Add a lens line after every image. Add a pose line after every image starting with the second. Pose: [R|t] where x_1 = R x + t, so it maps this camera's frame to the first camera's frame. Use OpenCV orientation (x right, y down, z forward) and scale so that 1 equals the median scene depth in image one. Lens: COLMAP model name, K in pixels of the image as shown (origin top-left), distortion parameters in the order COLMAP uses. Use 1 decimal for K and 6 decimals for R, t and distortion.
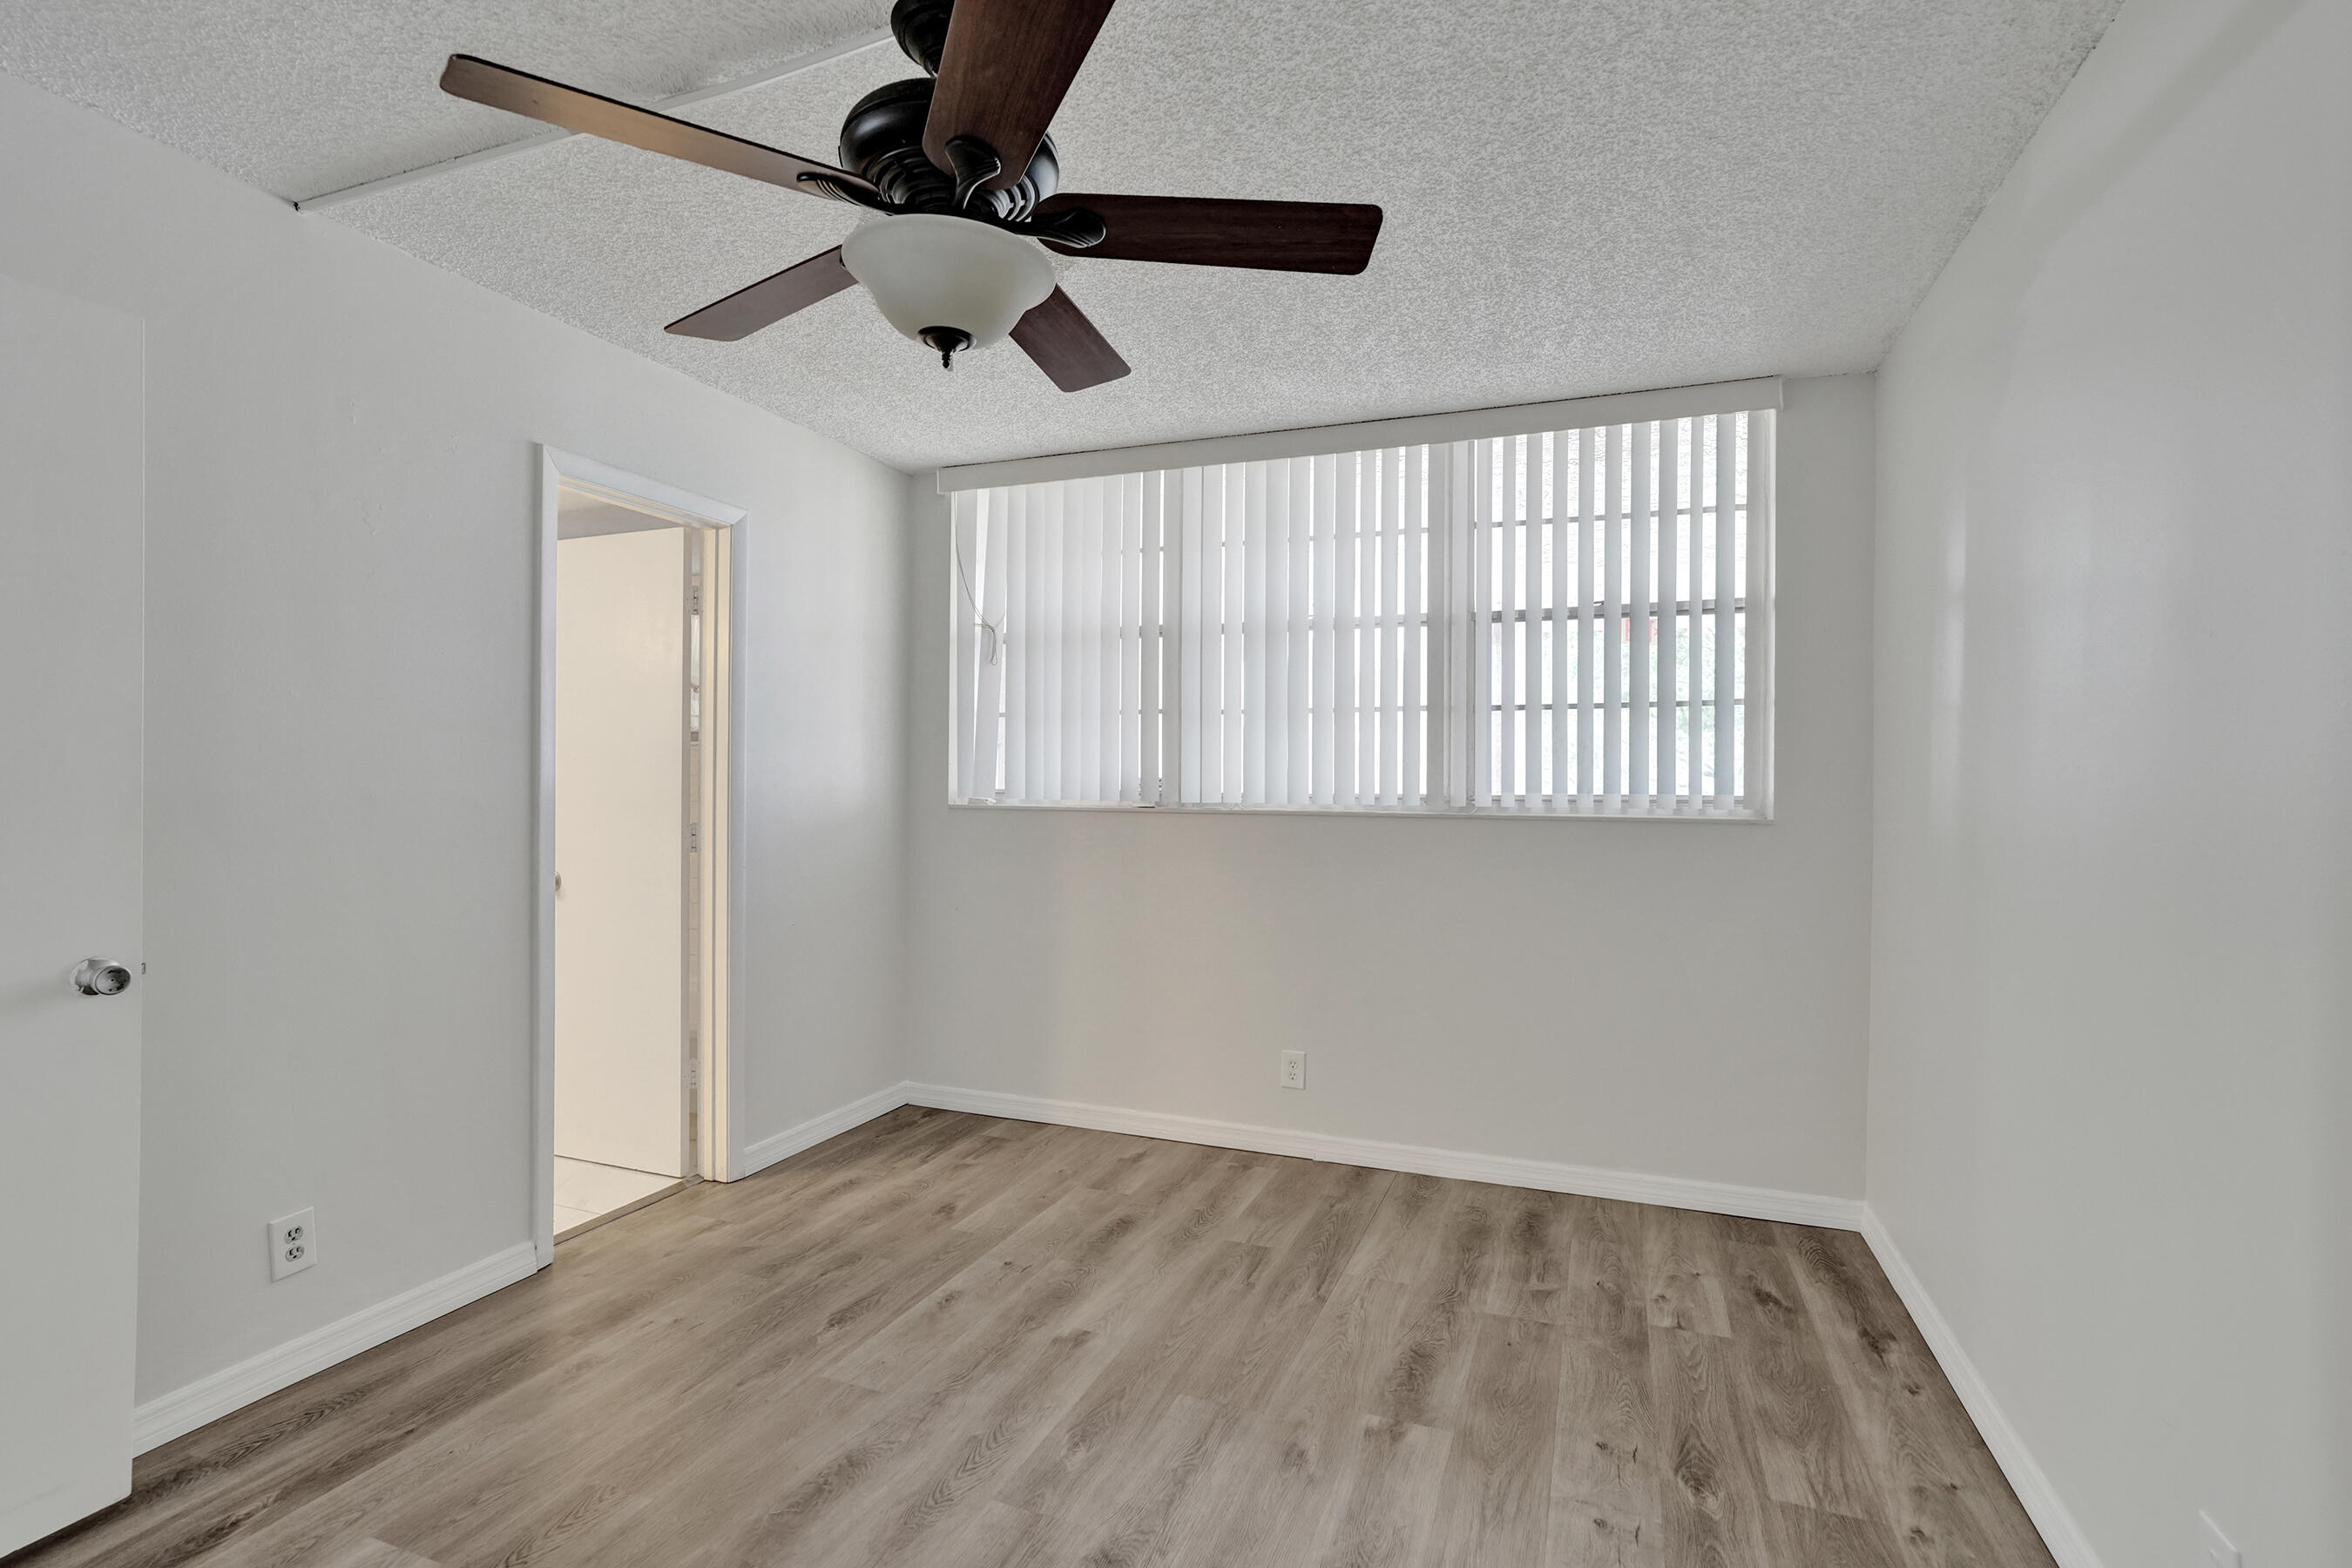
lens RADIAL K [[1084.1, 0, 1176.0], [0, 1084.1, 784.0], [0, 0, 1]] dist [-0.000025, 0.000370]
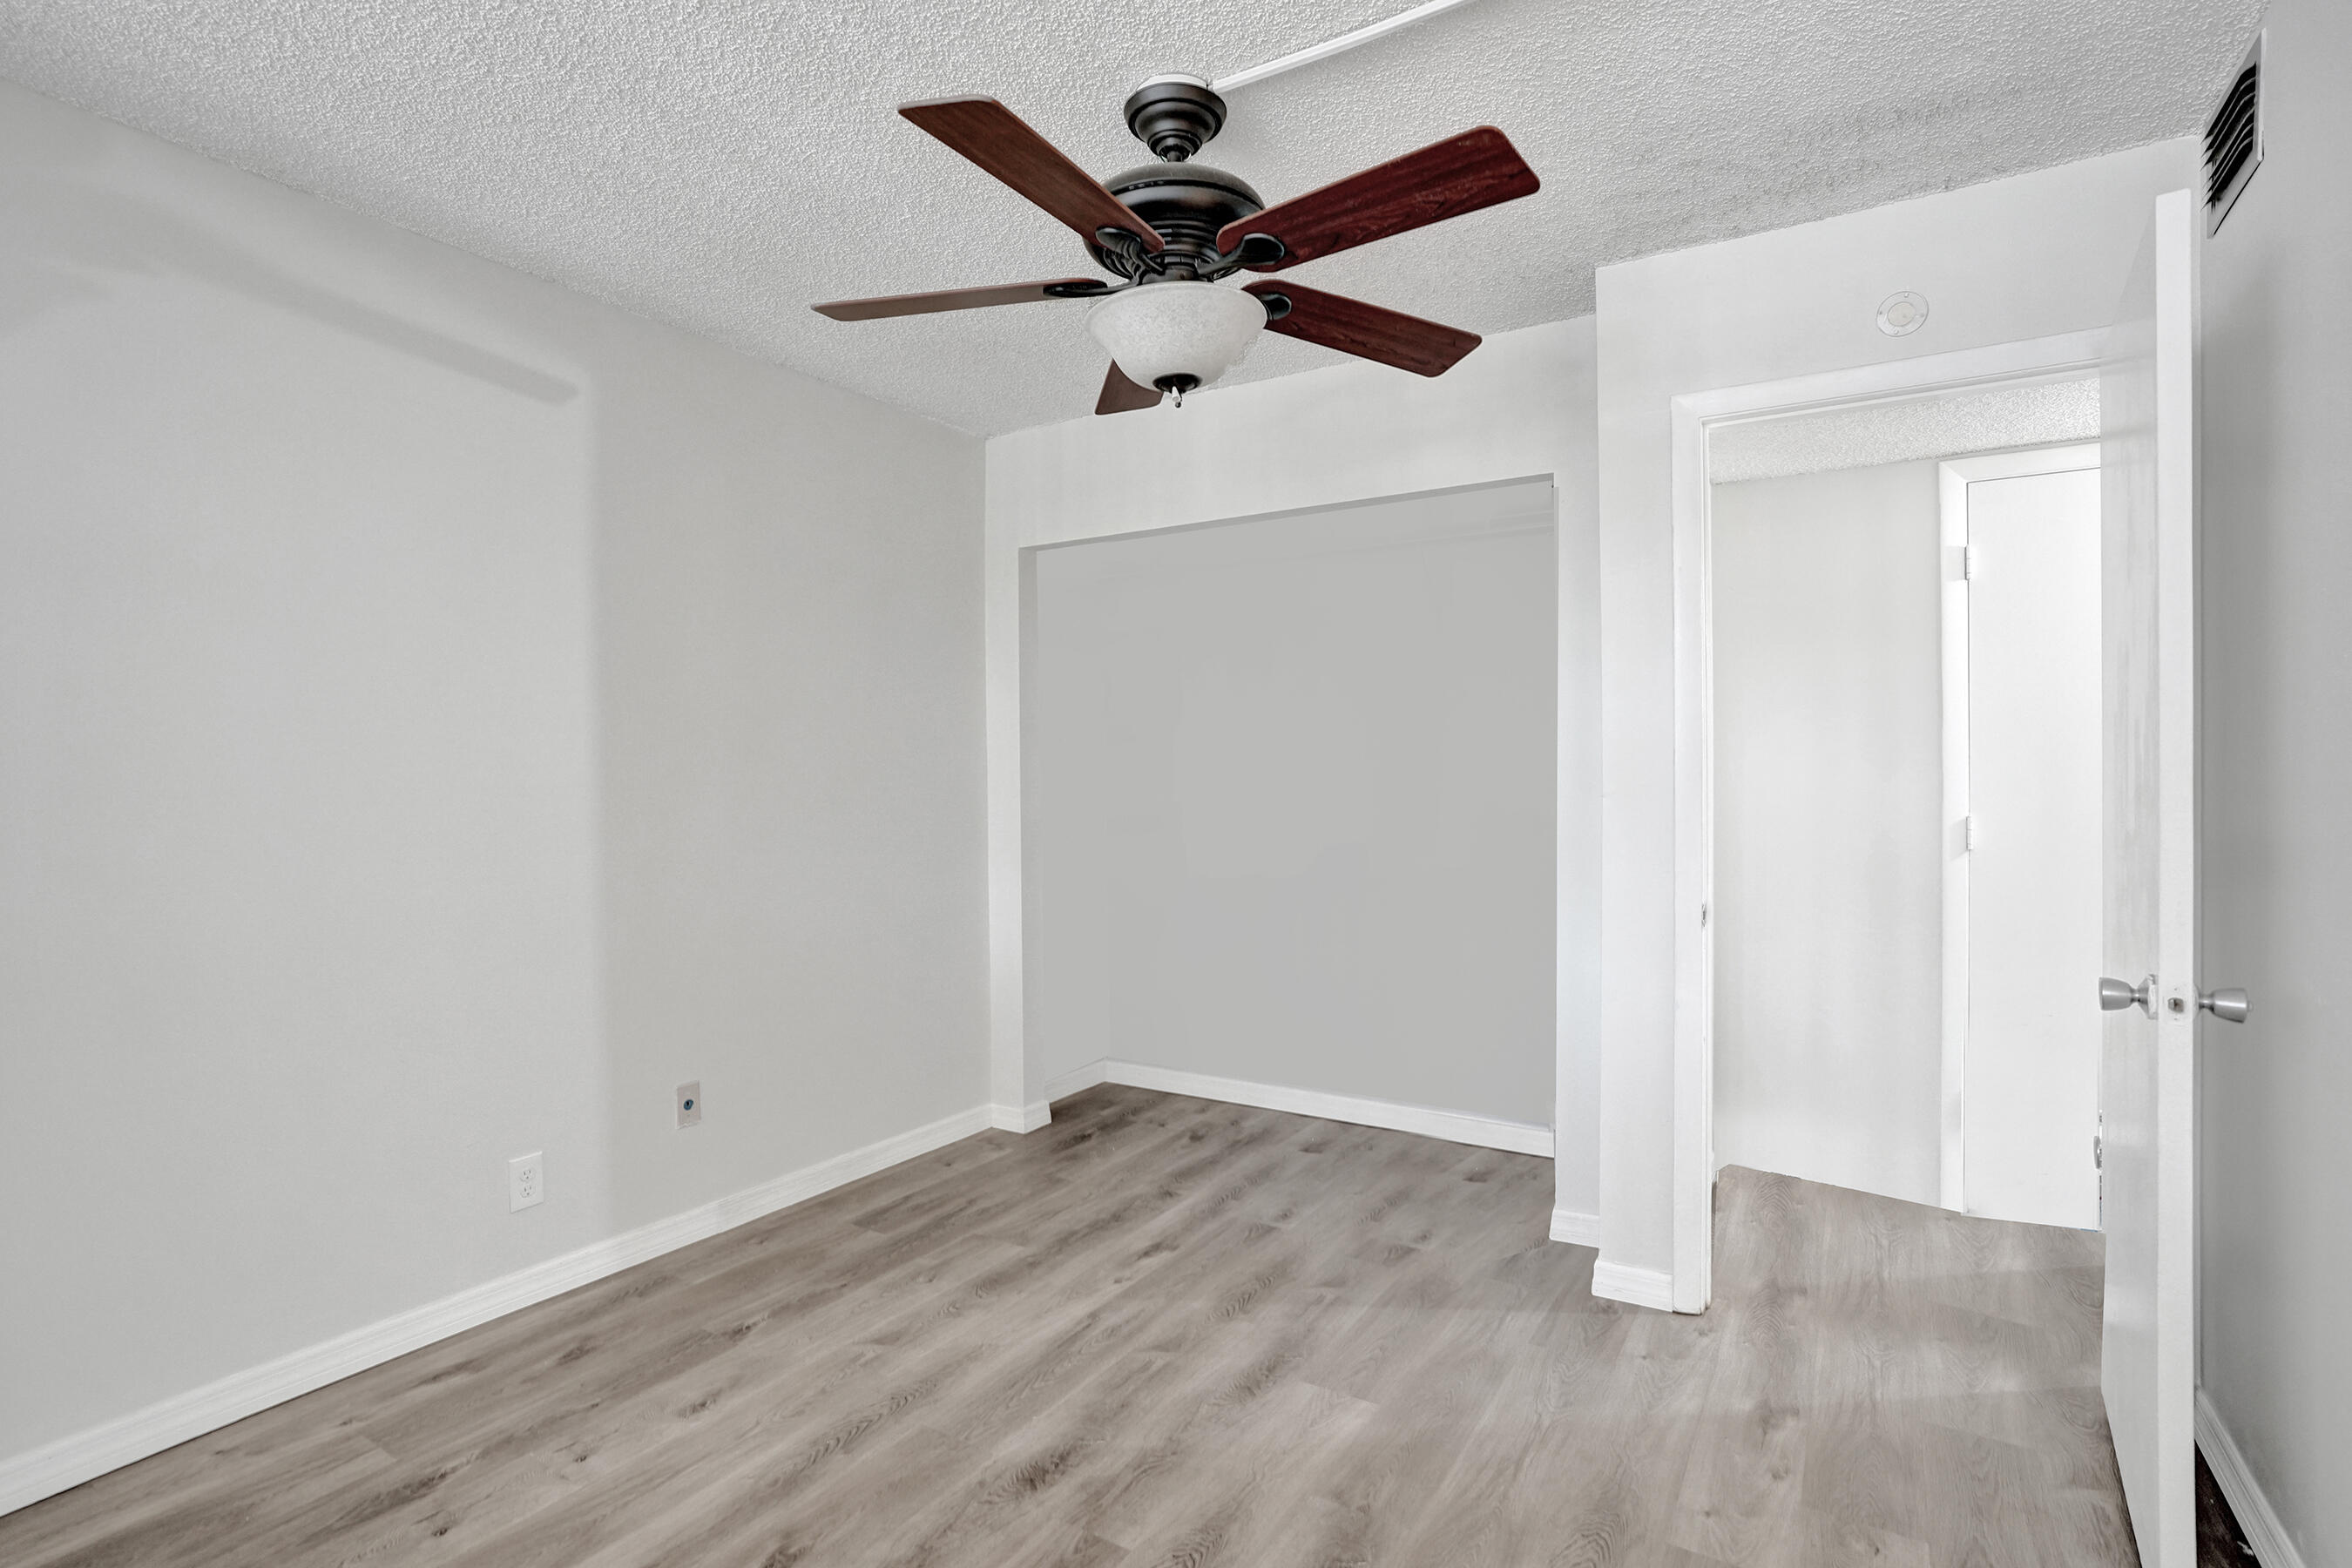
lens RADIAL K [[1109.5, 0, 1176.0], [0, 1109.5, 784.0], [0, 0, 1]] dist [-0.042283, 0.029116]
pose [[-0.983723, -0.005651, 0.179602, -0.262905], [-0.007472, 0.999927, -0.009464, 0.010596], [-0.179535, -0.010652, -0.983694, 1.357914]]
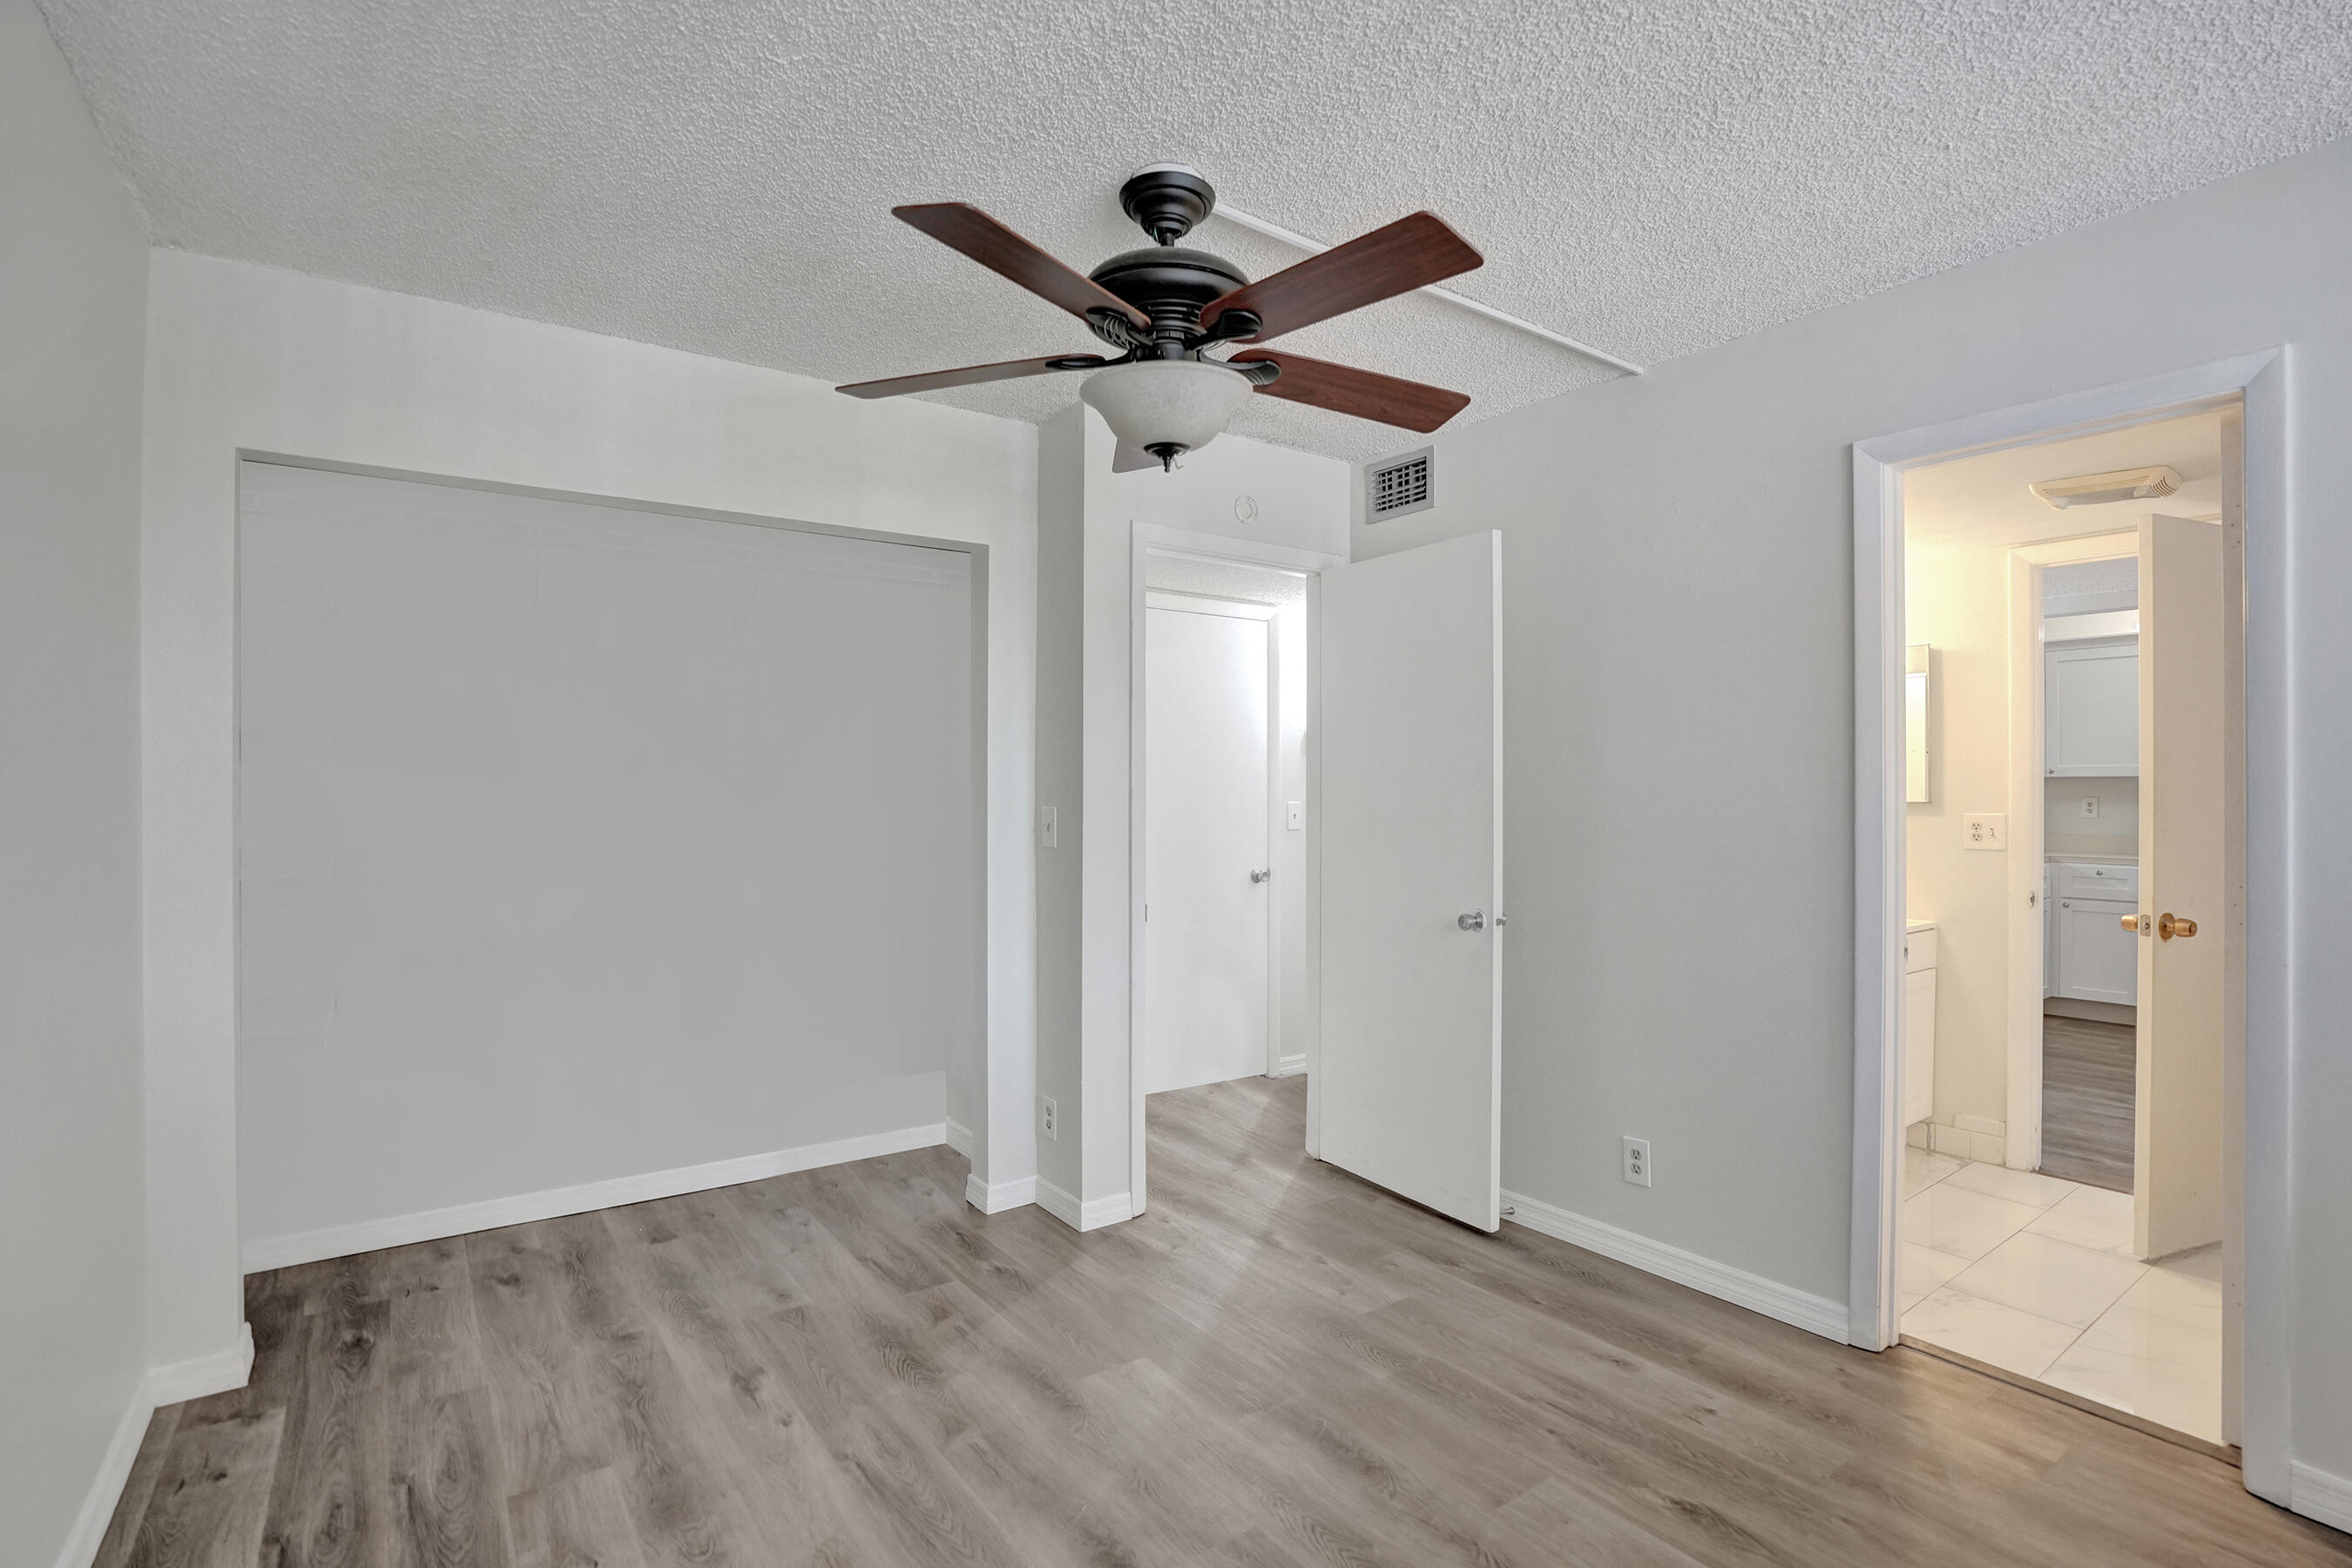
lens RADIAL K [[1106.9, 0, 1173.1], [0, 1106.9, 794.4], [0, 0, 1]] dist [-0.024236, 0.000199]
pose [[-0.553210, -0.011474, -0.832963, 0.512291], [0.001526, 0.999889, -0.014788, -0.002253], [0.833041, -0.009452, -0.553131, 1.065399]]
